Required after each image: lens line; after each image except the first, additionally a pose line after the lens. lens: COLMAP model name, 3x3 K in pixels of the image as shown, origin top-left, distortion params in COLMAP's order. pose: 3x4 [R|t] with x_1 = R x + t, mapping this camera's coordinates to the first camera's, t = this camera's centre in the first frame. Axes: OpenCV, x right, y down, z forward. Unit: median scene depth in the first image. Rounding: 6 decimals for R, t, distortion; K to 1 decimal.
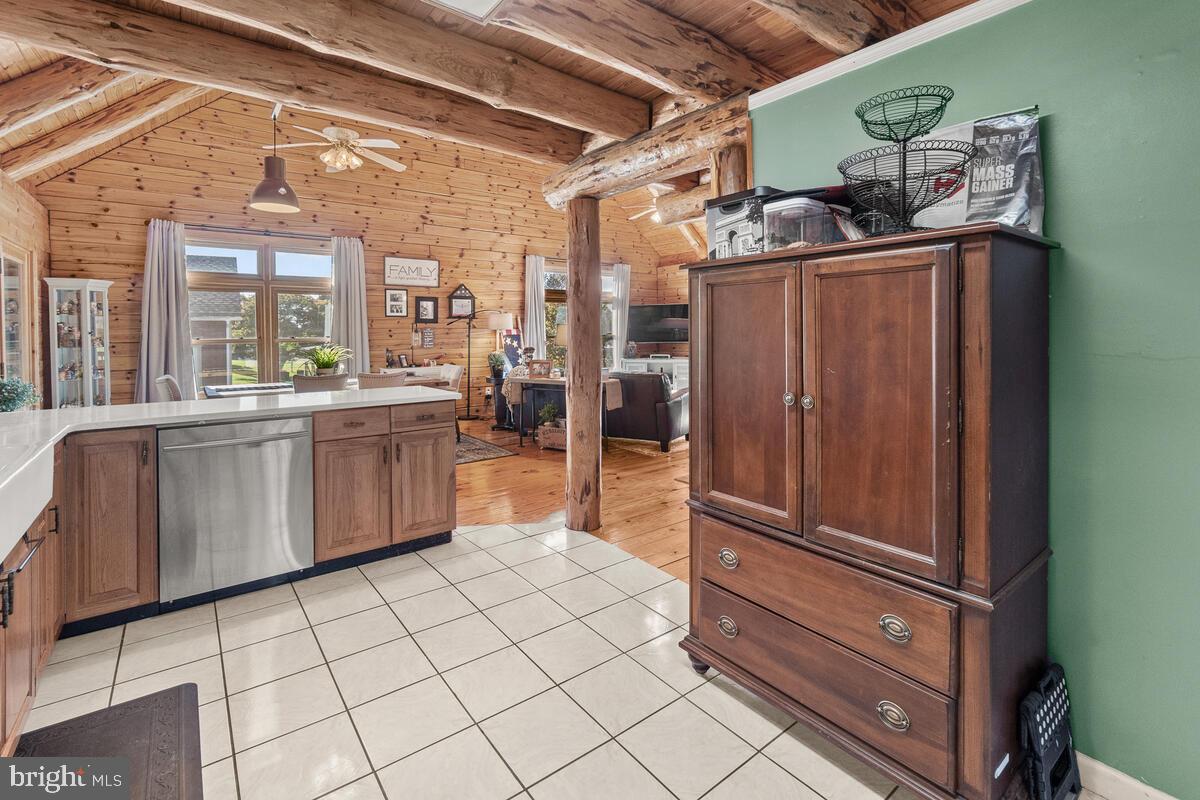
lens RADIAL K [[533.4, 0, 599.4], [0, 533.4, 337.2], [0, 0, 1]] dist [-0.016547, 0.005659]
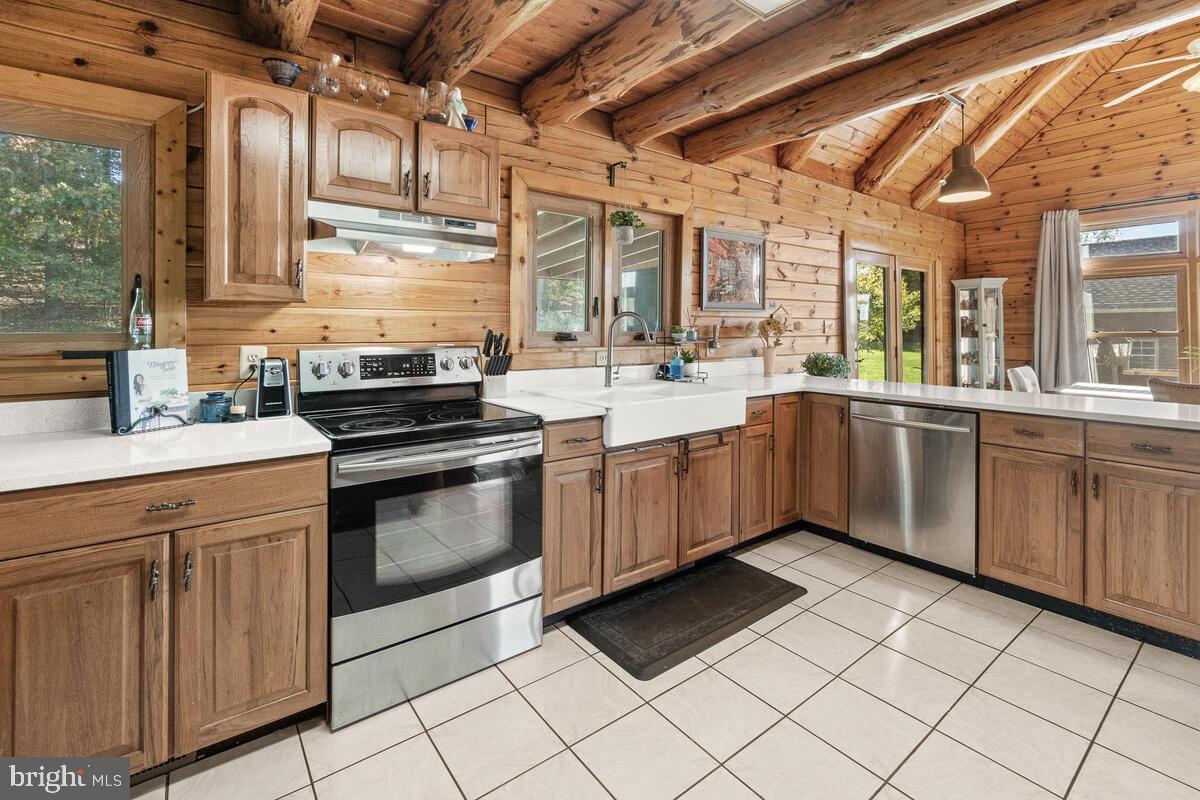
lens RADIAL K [[533.4, 0, 589.9], [0, 533.4, 327.1], [0, 0, 1]] dist [-0.016547, 0.005659]
pose [[-0.016753, 0.002352, -0.999857, 0.183562], [-0.008814, 0.999958, 0.002500, 0.000470], [0.999821, 0.008855, -0.016732, 0.156556]]
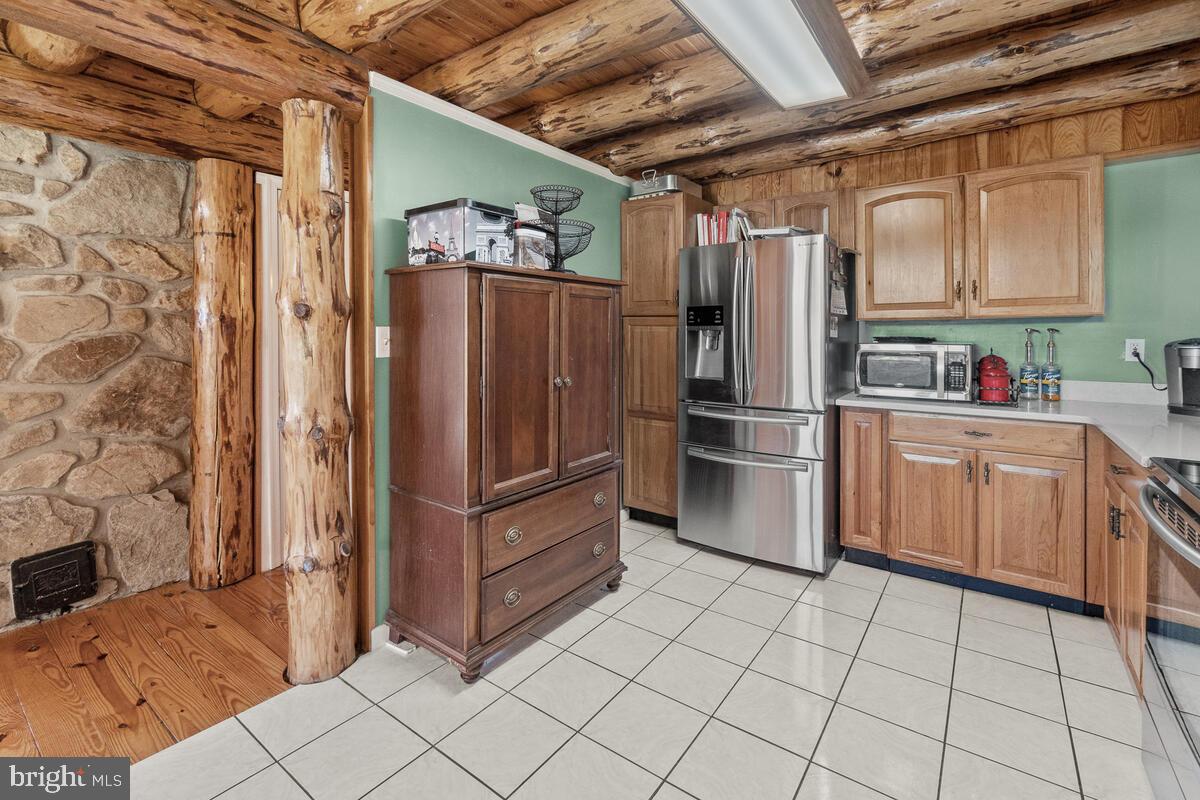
lens RADIAL K [[533.4, 0, 595.3], [0, 533.4, 335.9], [0, 0, 1]] dist [-0.016547, 0.005659]
pose [[-0.264397, -0.005465, 0.964398, -0.272512], [0.009675, 0.999919, 0.008318, -0.003336], [-0.964365, 0.011530, -0.264323, 0.348539]]
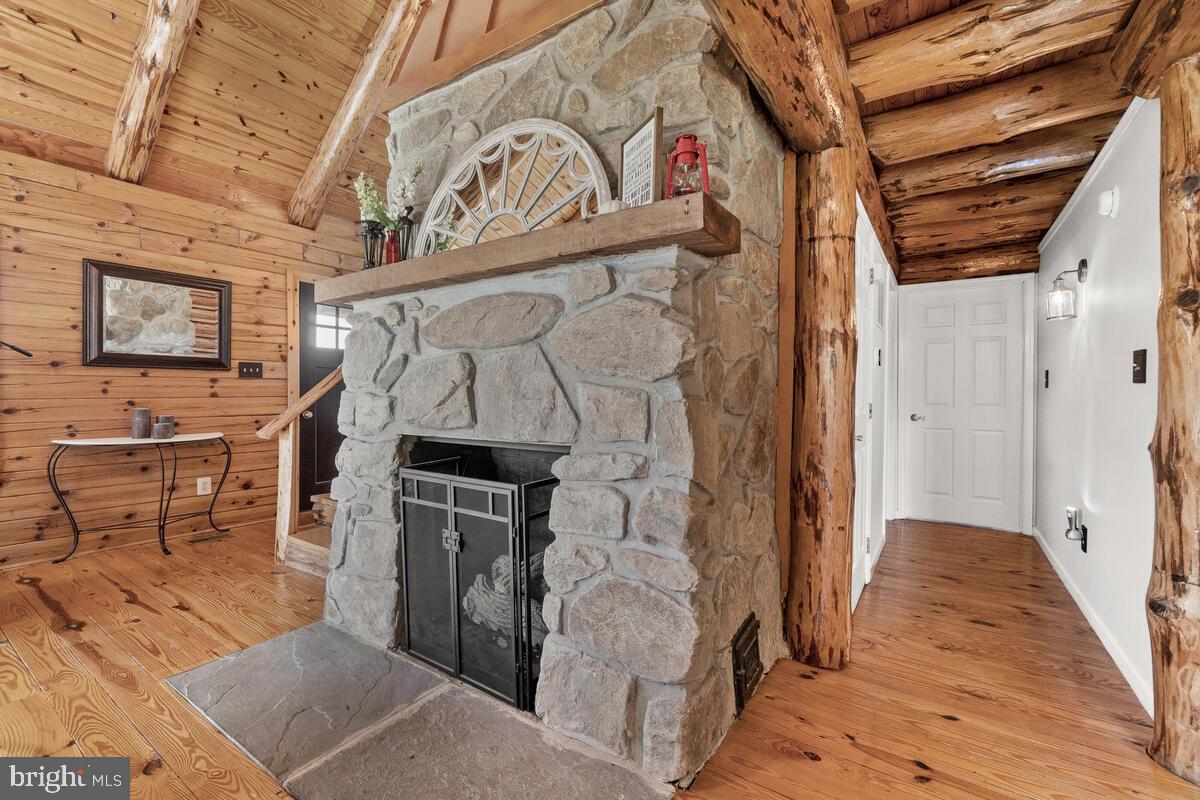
lens RADIAL K [[515.9, 0, 587.2], [0, 515.9, 391.2], [0, 0, 1]] dist [-0.008641, 0.001890]
pose [[-0.302936, 0.011331, 0.952943, -0.043990], [0.004018, 0.999936, -0.010612, 0.021945], [-0.953002, 0.000614, -0.302962, 0.824939]]
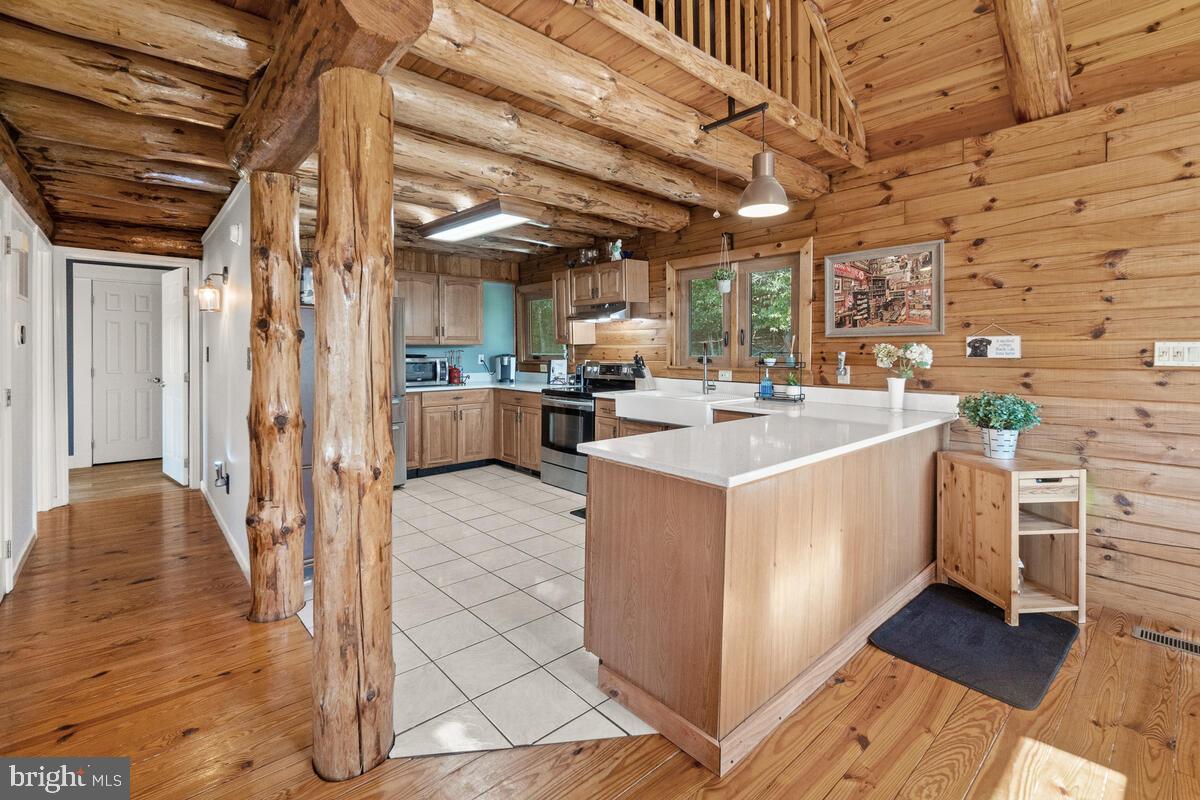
lens RADIAL K [[533.4, 0, 602.6], [0, 533.4, 361.8], [0, 0, 1]] dist [-0.016547, 0.005659]
pose [[-0.997486, 0.003450, -0.070779, -0.132168], [0.001535, 0.999631, 0.027104, -0.007032], [0.070846, 0.026927, -0.997124, 0.902022]]
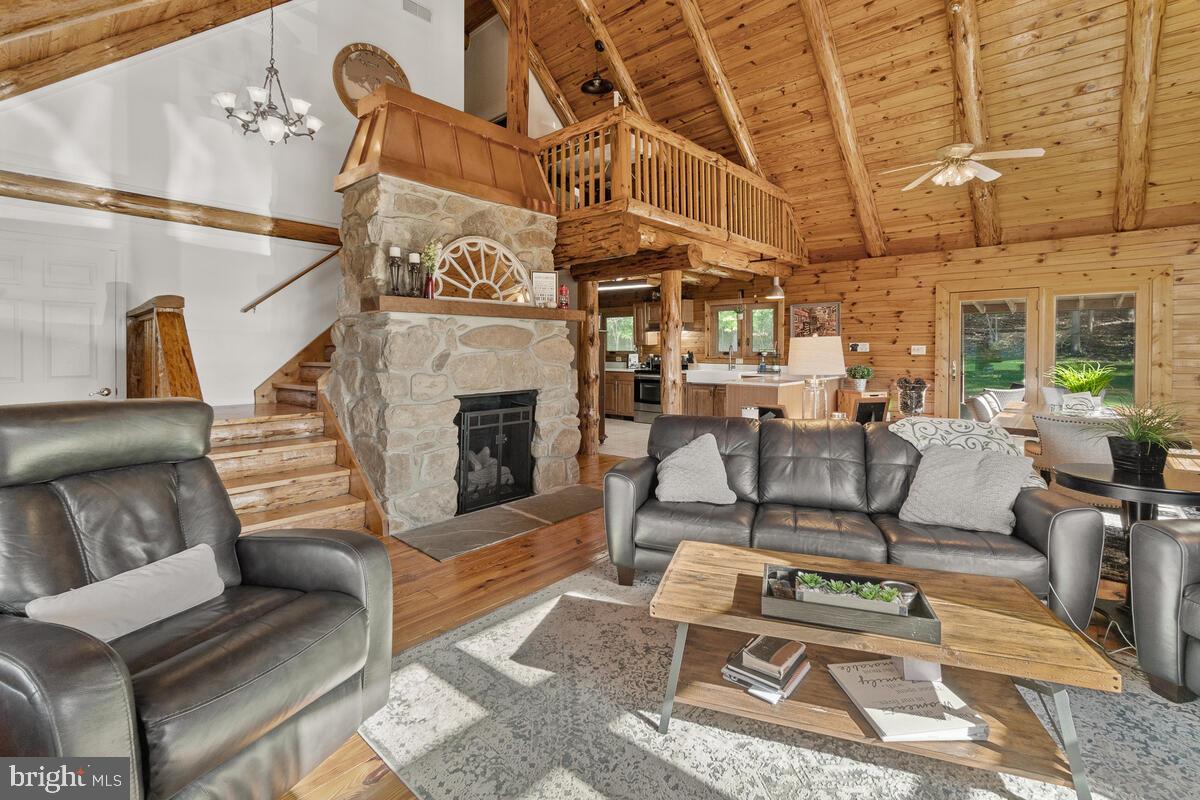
lens RADIAL K [[533.4, 0, 596.4], [0, 533.4, 355.9], [0, 0, 1]] dist [-0.016547, 0.005659]
pose [[-0.984157, 0.007964, -0.177123, 0.298324], [0.003689, 0.999694, 0.024450, -0.019428], [0.177263, 0.023409, -0.983885, 1.557366]]
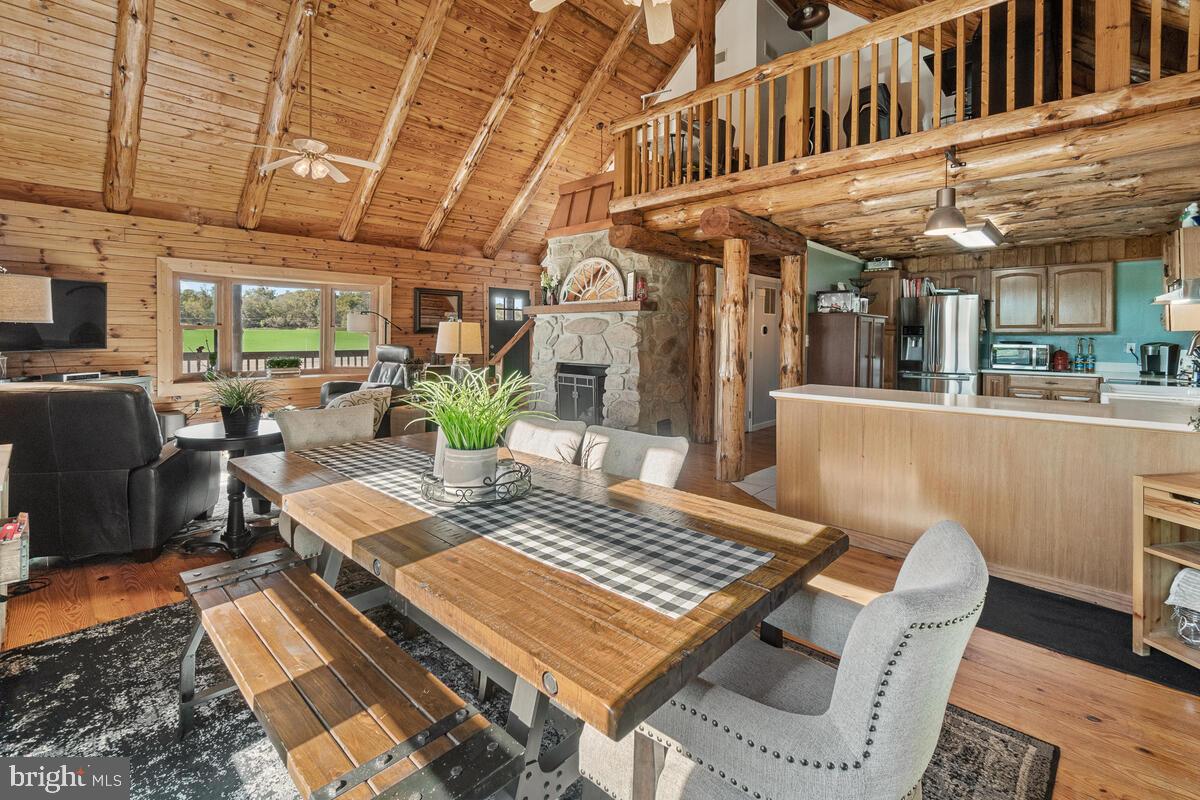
lens RADIAL K [[533.4, 0, 590.1], [0, 533.4, 345.6], [0, 0, 1]] dist [-0.016547, 0.005659]
pose [[-0.145430, -0.015486, 0.989247, -0.795311], [0.001732, 0.999872, 0.015907, -0.004927], [-0.989367, 0.004027, -0.145385, 0.937782]]
